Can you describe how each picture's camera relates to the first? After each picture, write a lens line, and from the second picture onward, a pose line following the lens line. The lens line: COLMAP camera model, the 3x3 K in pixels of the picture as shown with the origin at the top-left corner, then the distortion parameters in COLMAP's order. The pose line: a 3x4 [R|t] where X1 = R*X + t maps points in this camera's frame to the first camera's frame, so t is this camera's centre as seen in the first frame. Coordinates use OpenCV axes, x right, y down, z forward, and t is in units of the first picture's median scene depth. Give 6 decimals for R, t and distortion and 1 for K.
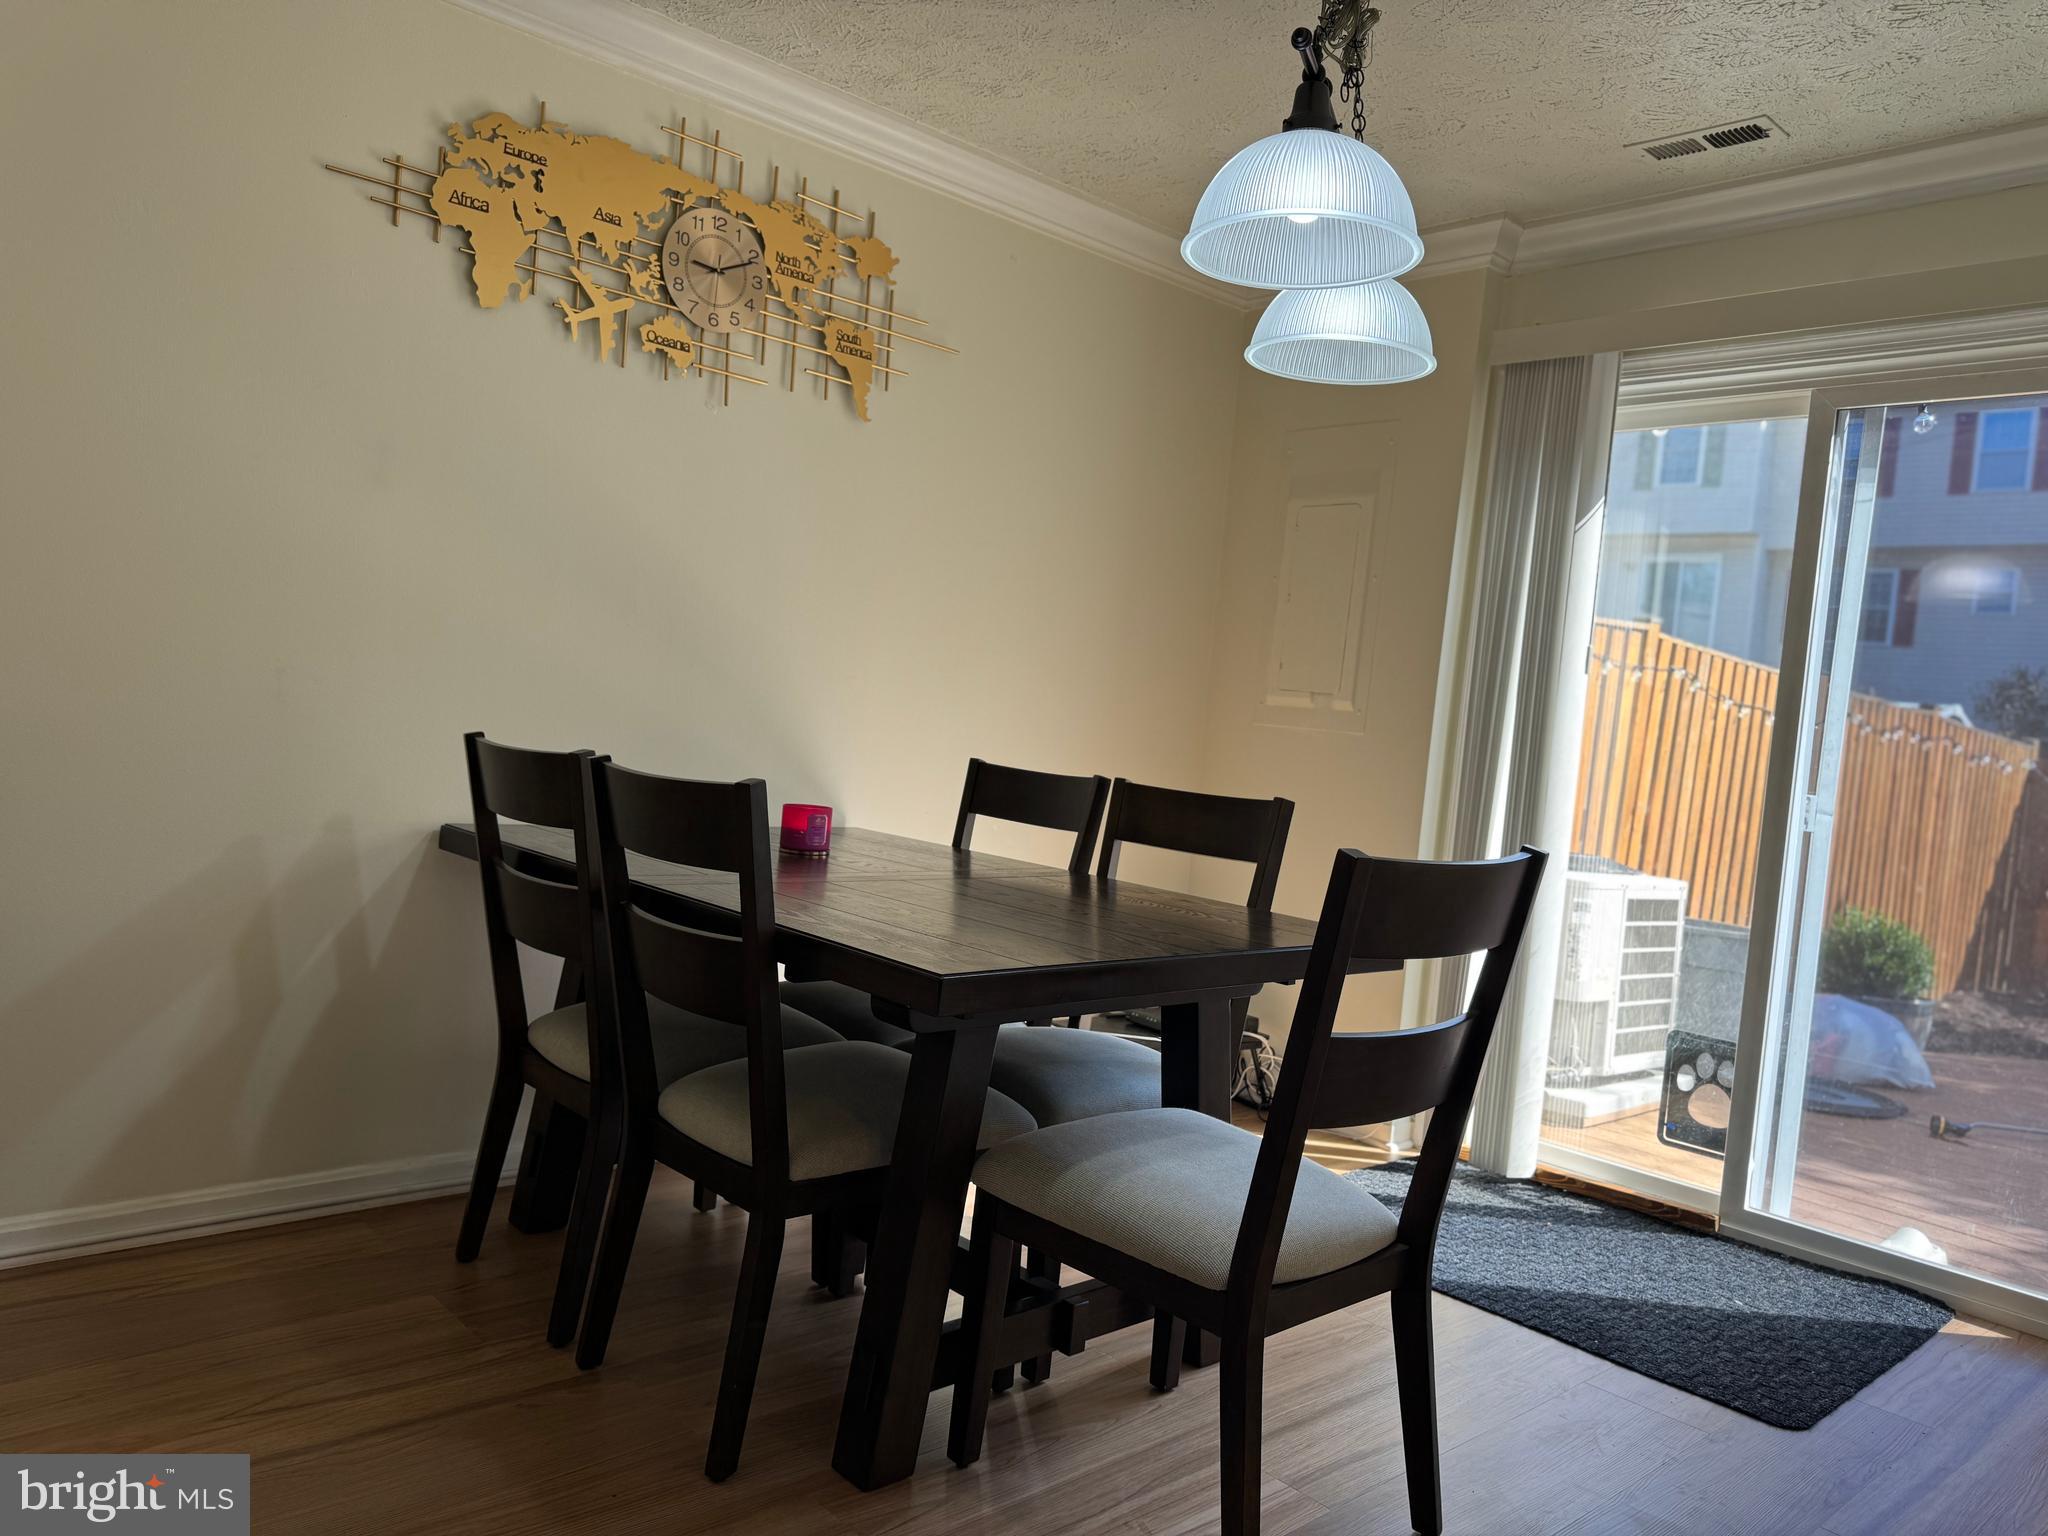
lens RADIAL K [[1456.2, 0, 1024.3], [0, 1456.2, 768.4], [0, 0, 1]] dist [0.052848, -0.009606]
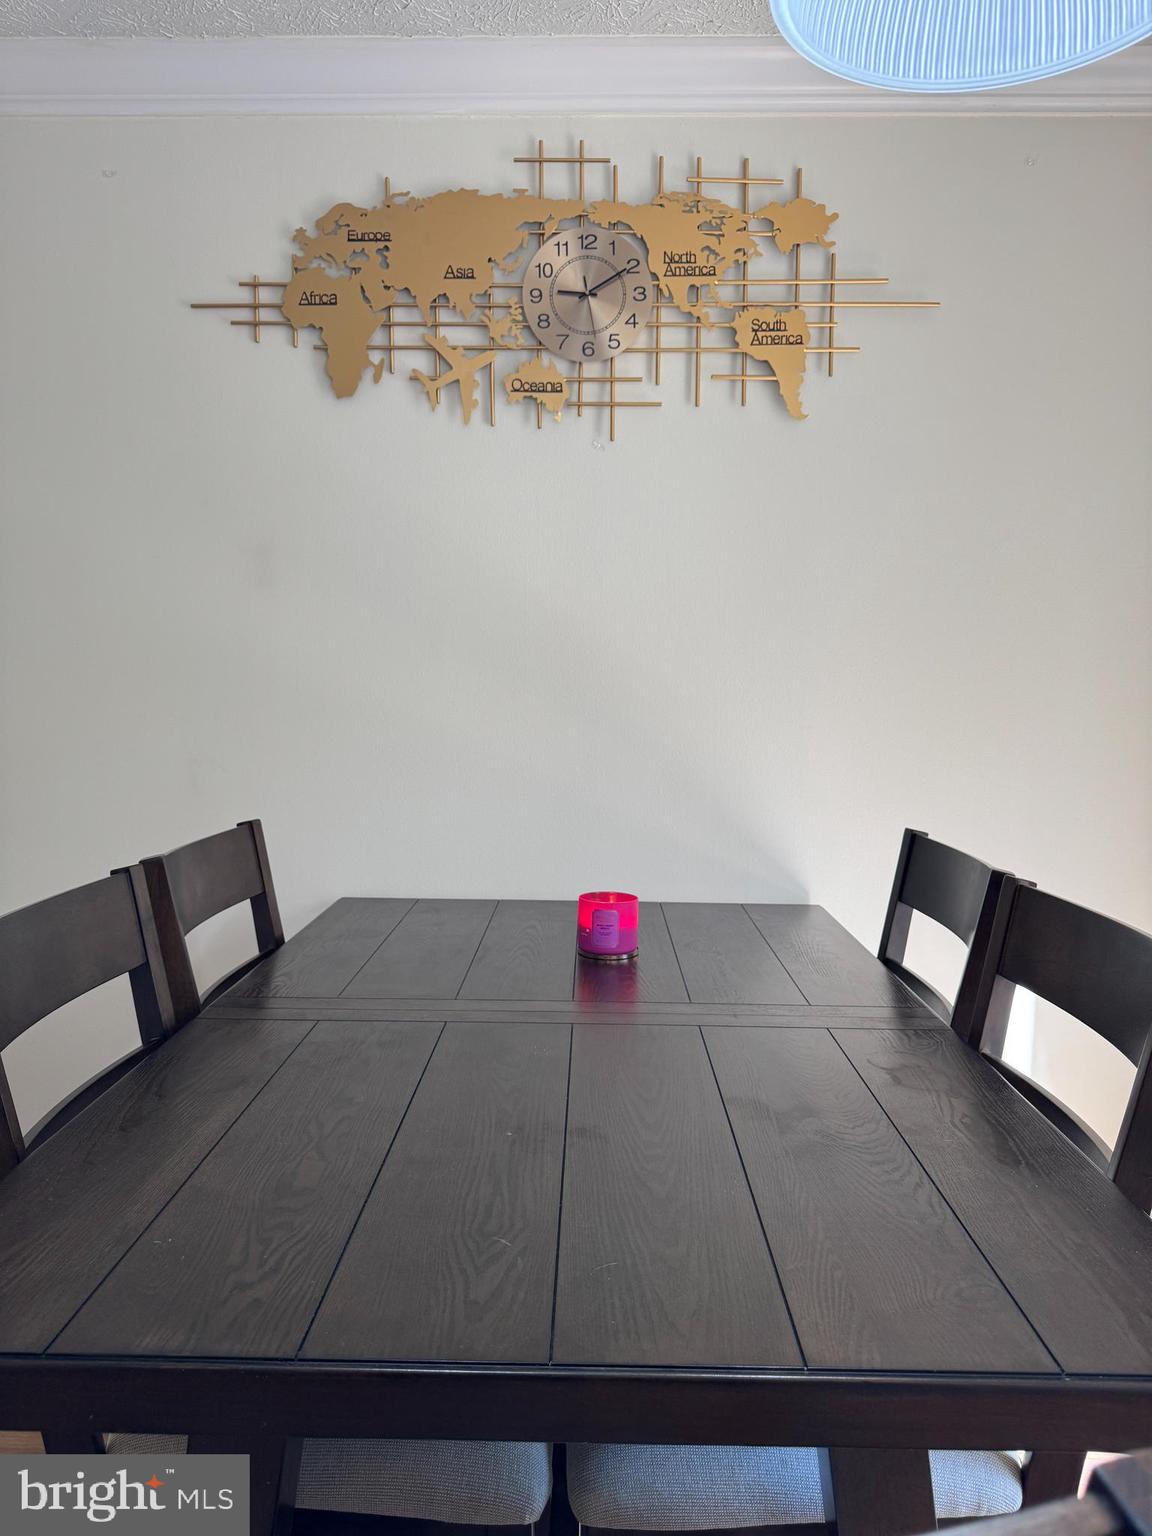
lens RADIAL K [[1092.2, 0, 566.8], [0, 1092.2, 732.9], [0, 0, 1]] dist [0.052848, -0.009606]
pose [[0.733942, -0.047575, -0.677544, 0.230719], [0.026185, 0.998784, -0.041767, -0.038329], [0.678707, 0.012913, 0.734296, 0.490487]]
